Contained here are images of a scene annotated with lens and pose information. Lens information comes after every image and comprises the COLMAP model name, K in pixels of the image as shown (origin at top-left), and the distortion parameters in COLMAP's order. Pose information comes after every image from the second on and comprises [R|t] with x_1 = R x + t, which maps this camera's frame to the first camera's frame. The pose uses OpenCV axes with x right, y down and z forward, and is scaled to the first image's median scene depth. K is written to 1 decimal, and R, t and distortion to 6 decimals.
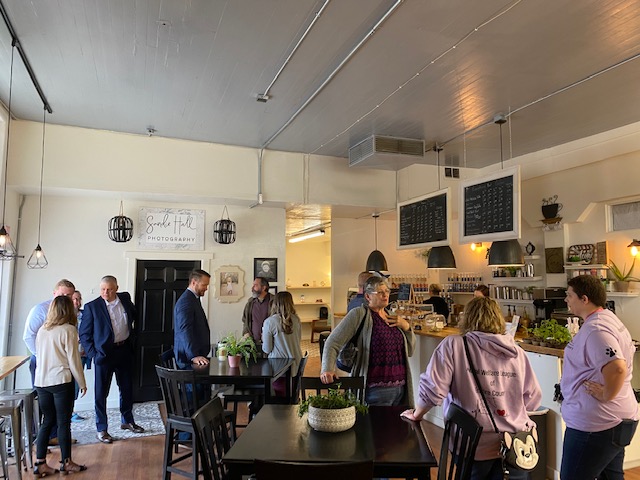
lens RADIAL K [[475.9, 0, 321.9], [0, 475.9, 240.9], [0, 0, 1]] dist [-0.008893, -0.001982]
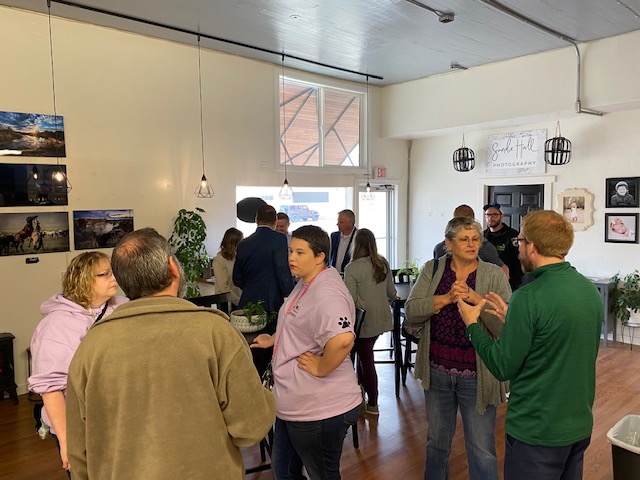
lens RADIAL K [[475.9, 0, 321.3], [0, 475.9, 237.5], [0, 0, 1]] dist [-0.008893, -0.001982]
pose [[0.327139, 0.073136, -0.942142, 0.497704], [0.087496, 0.990373, 0.107261, 0.006845], [0.940917, -0.117523, 0.317590, 0.286396]]
